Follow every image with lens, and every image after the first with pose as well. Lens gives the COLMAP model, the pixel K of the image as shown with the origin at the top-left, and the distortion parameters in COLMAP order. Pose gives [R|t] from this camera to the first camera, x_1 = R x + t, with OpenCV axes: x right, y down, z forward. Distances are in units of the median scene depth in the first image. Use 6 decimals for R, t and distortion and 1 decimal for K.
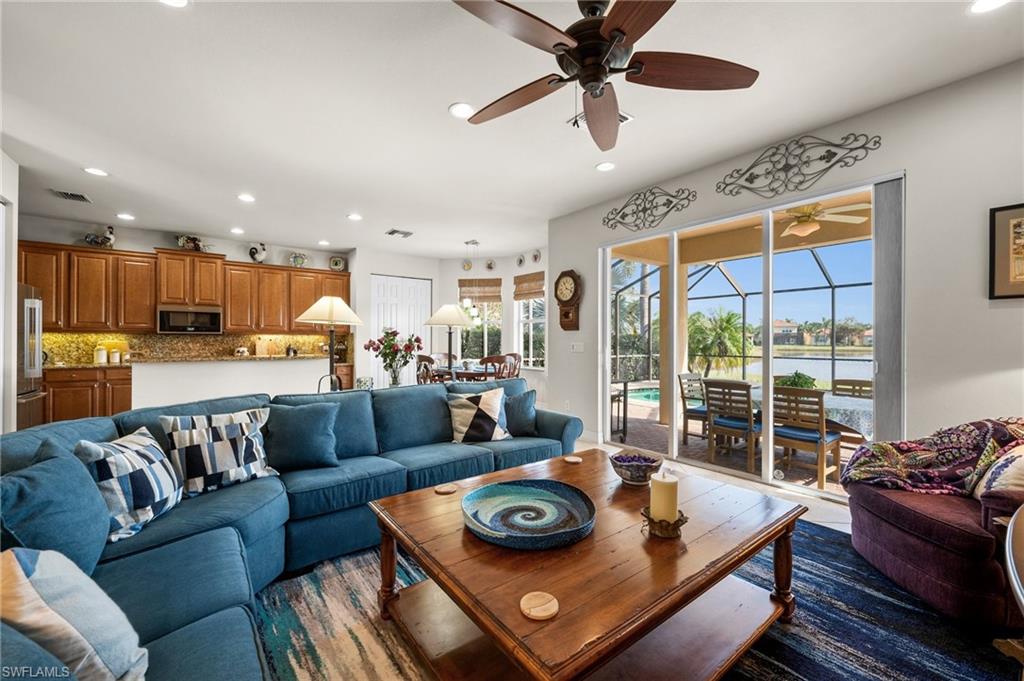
lens RADIAL K [[404.6, 0, 512.1], [0, 404.6, 339.0], [0, 0, 1]] dist [-0.001711, 0.000262]
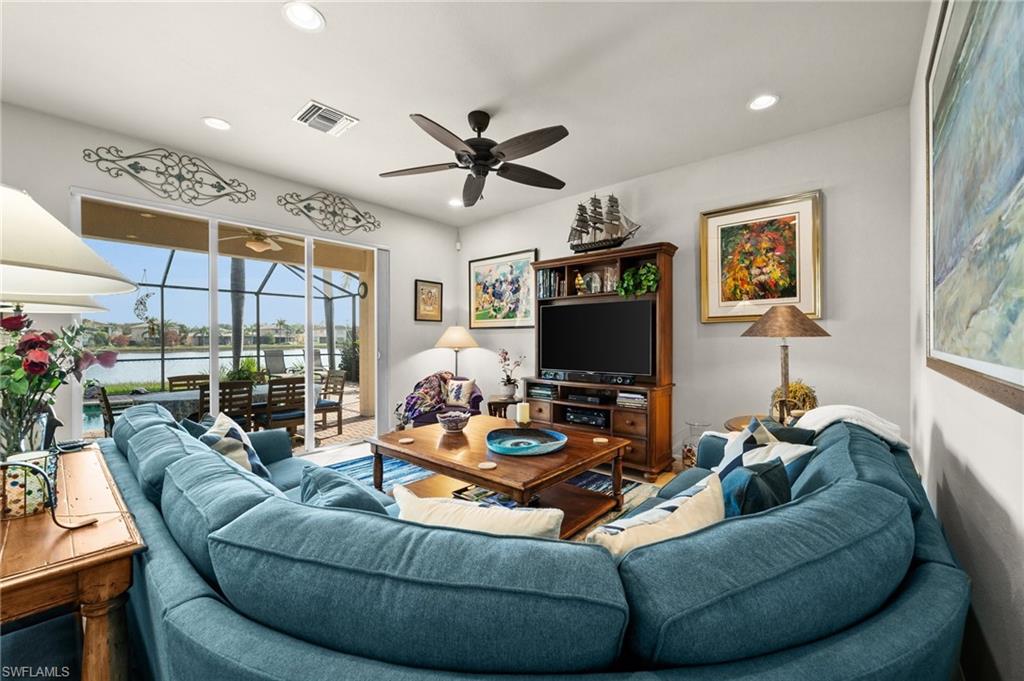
lens RADIAL K [[404.6, 0, 512.1], [0, 404.6, 339.0], [0, 0, 1]] dist [-0.001711, 0.000262]
pose [[-0.205416, -0.000222, 0.978675, -0.653081], [-0.000355, 1.000000, 0.000153, 0.000058], [-0.978675, -0.000316, -0.205417, 0.576418]]
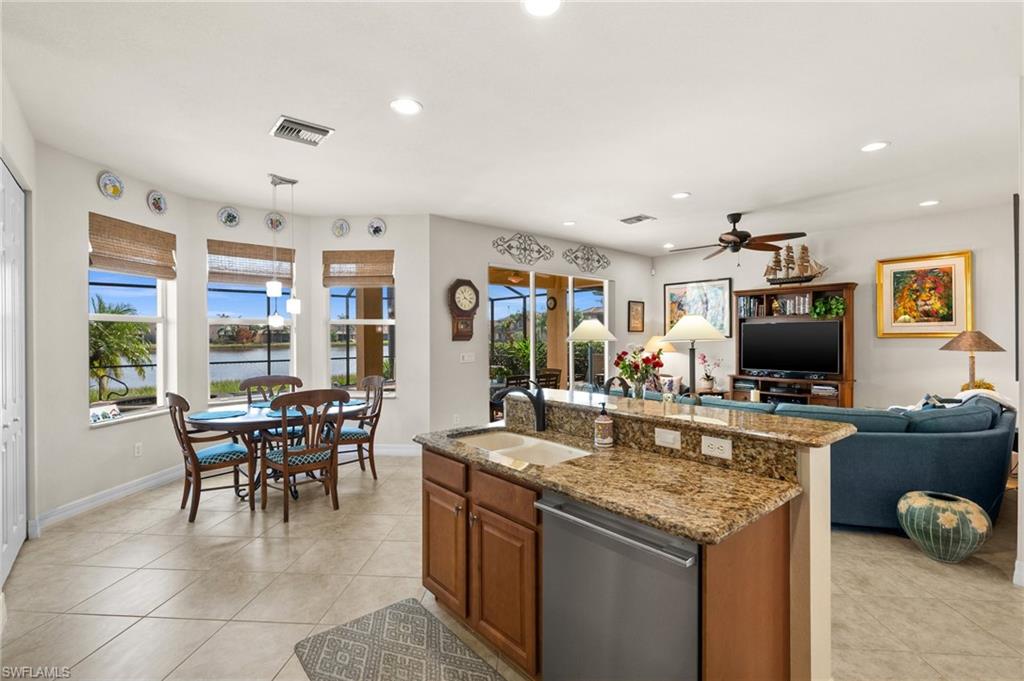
lens RADIAL K [[462.2, 0, 511.0], [0, 462.2, 337.5], [0, 0, 1]] dist [-0.000869, 0.000290]
pose [[-0.053782, -0.004582, 0.998542, -1.285956], [0.001459, 0.999988, 0.004667, -0.045657], [-0.998552, 0.001708, -0.053774, 1.245574]]
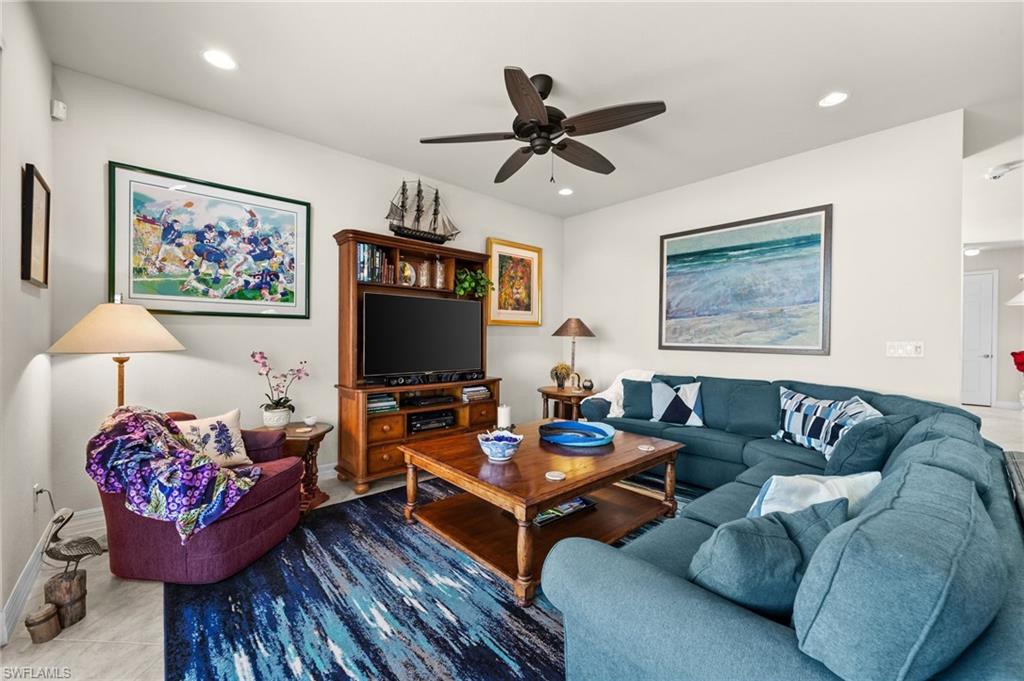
lens RADIAL K [[411.5, 0, 513.2], [0, 411.5, 343.3], [0, 0, 1]] dist [-0.000322, 0.000023]
pose [[-0.996638, -0.006753, -0.081656, 0.193972], [-0.007407, 0.999943, 0.007706, 0.007441], [0.081599, 0.008285, -0.996631, 1.152269]]
